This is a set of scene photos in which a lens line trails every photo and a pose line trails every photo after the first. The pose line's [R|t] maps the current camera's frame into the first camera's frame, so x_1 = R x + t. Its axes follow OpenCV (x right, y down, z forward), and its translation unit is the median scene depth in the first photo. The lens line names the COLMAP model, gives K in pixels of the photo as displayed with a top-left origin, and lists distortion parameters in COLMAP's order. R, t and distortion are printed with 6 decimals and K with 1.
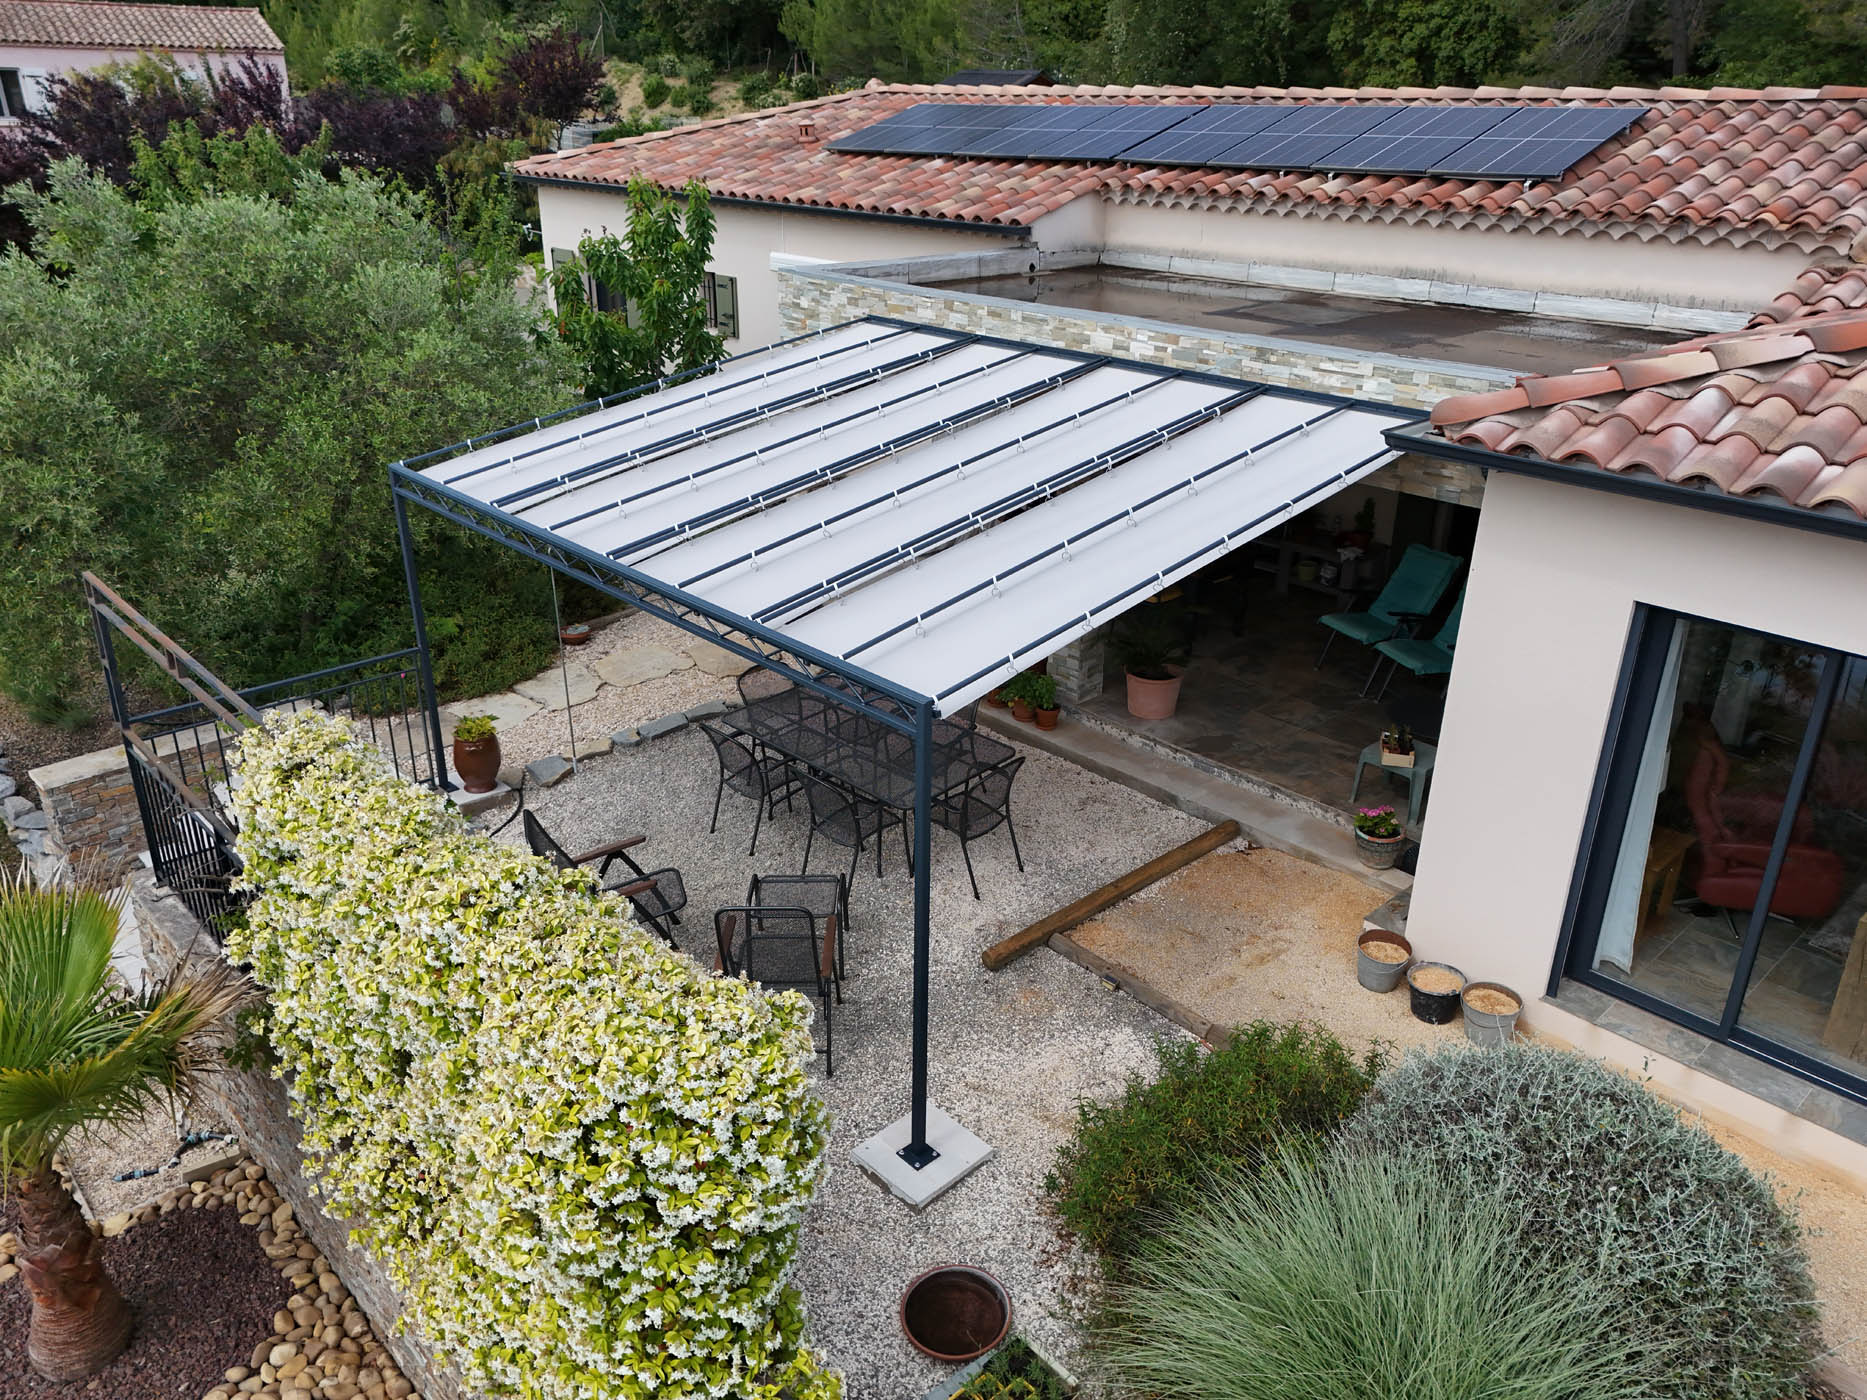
lens RADIAL K [[1350.2, 0, 924.5], [0, 1350.2, 723.5], [0, 0, 1]] dist [0.060523, -0.060137]
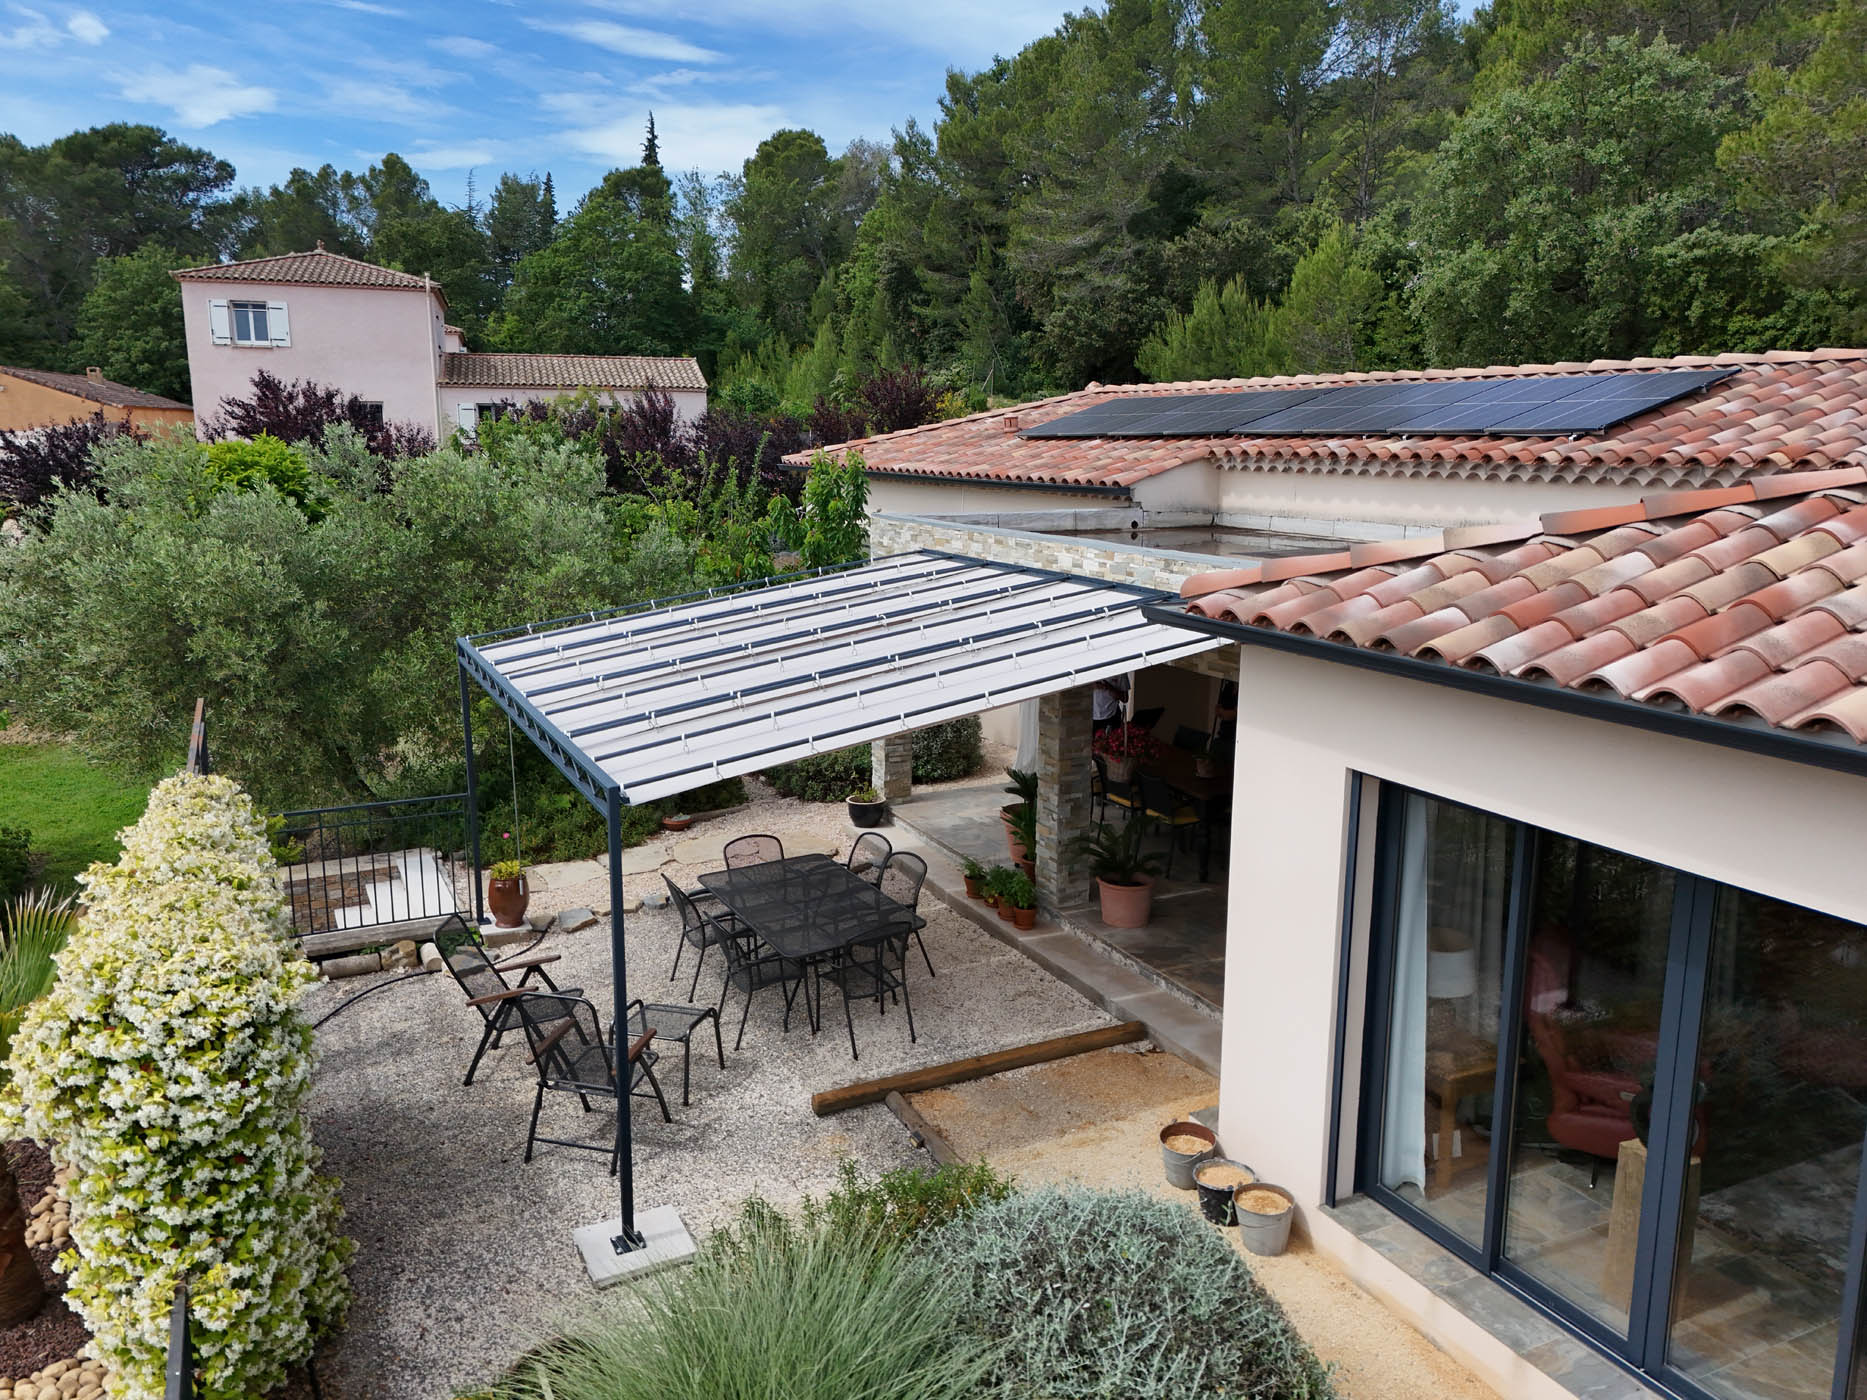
lens RADIAL K [[1350.2, 0, 924.5], [0, 1350.2, 723.5], [0, 0, 1]] dist [0.060523, -0.060137]
pose [[0.955580, 0.054430, -0.289662, 0.332088], [-0.117154, 0.971968, -0.203845, 0.076019], [0.270446, 0.228725, 0.935170, -0.011471]]
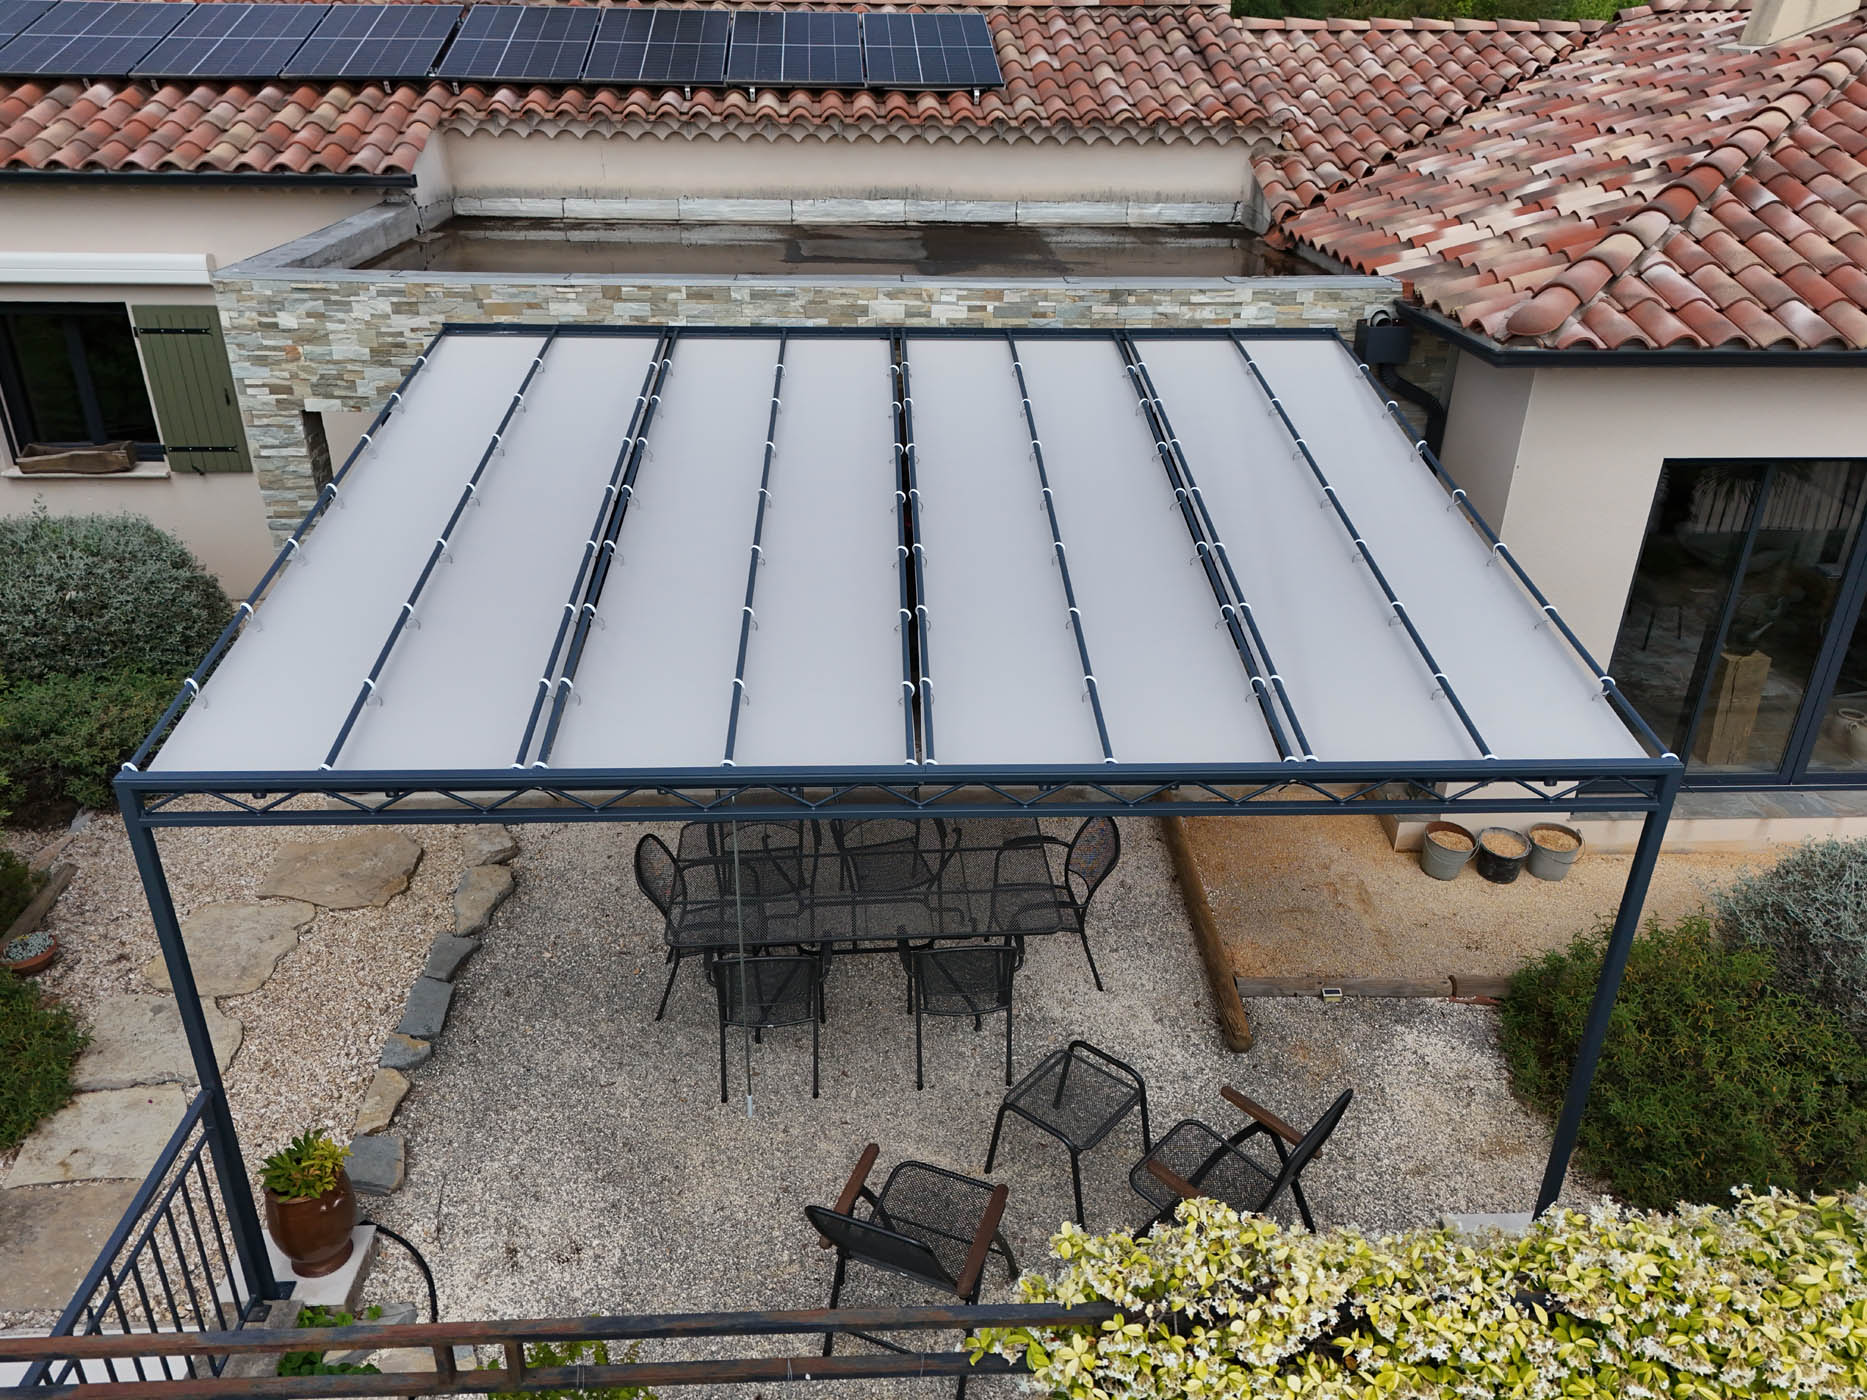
lens RADIAL K [[1378.0, 0, 909.4], [0, 1378.0, 692.0], [0, 0, 1]] dist [0.064414, -0.057059]
pose [[0.656094, -0.338634, 0.674439, -0.485853], [0.312589, 0.935351, 0.165551, -0.193554], [-0.686898, 0.102205, 0.719531, 0.399265]]
